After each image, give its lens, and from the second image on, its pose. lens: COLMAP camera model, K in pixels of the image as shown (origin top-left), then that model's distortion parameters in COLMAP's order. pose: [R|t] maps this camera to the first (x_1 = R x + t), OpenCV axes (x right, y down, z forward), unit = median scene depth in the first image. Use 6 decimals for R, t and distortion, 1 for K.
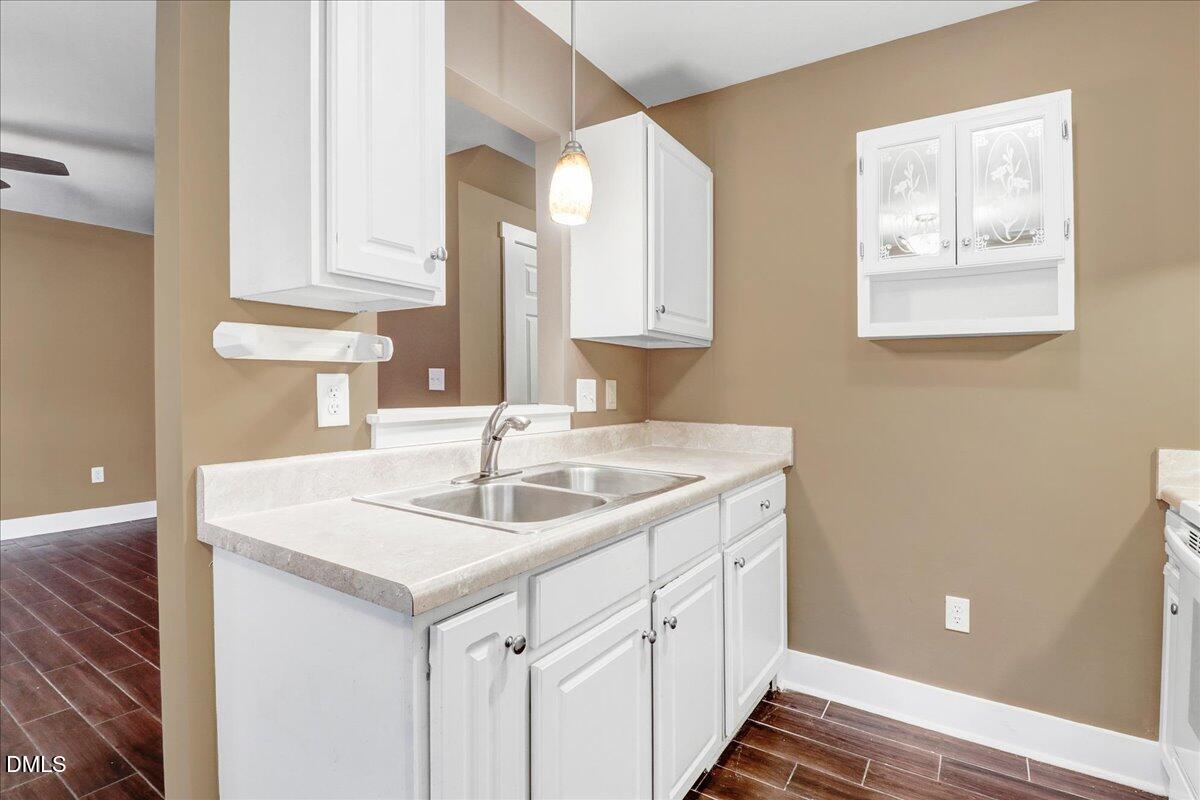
lens RADIAL K [[572.0, 0, 600.3], [0, 572.0, 393.1], [0, 0, 1]] dist [-0.019292, -0.005073]
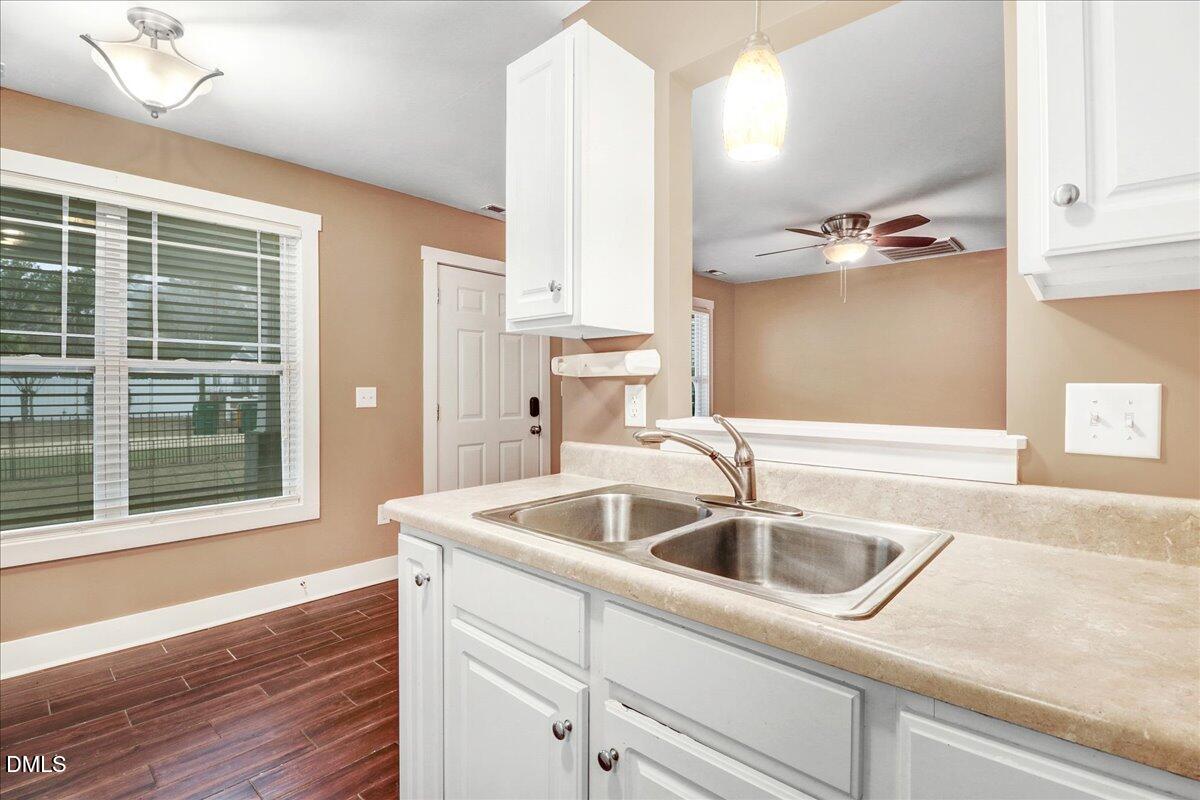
lens RADIAL K [[572.0, 0, 609.9], [0, 572.0, 404.7], [0, 0, 1]] dist [-0.019292, -0.005073]
pose [[-0.144788, 0.017832, -0.989302, 0.546910], [-0.019050, 0.999602, 0.020806, -0.011026], [0.989279, 0.021859, -0.144391, 0.780506]]
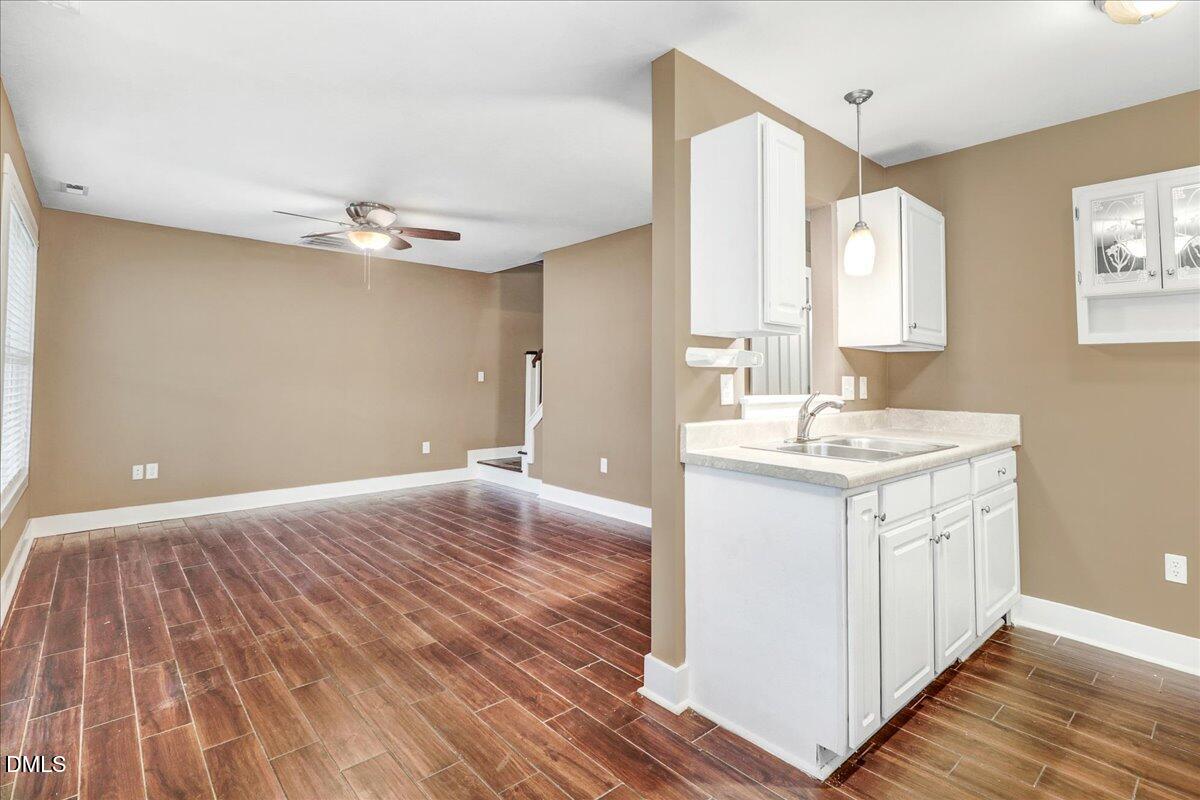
lens RADIAL K [[572.0, 0, 612.4], [0, 572.0, 359.6], [0, 0, 1]] dist [-0.019292, -0.005073]
pose [[0.965883, -0.007298, -0.258877, -0.246272], [-0.005448, 0.998809, -0.048485, 0.005503], [0.258923, 0.048241, 0.964693, -0.521621]]
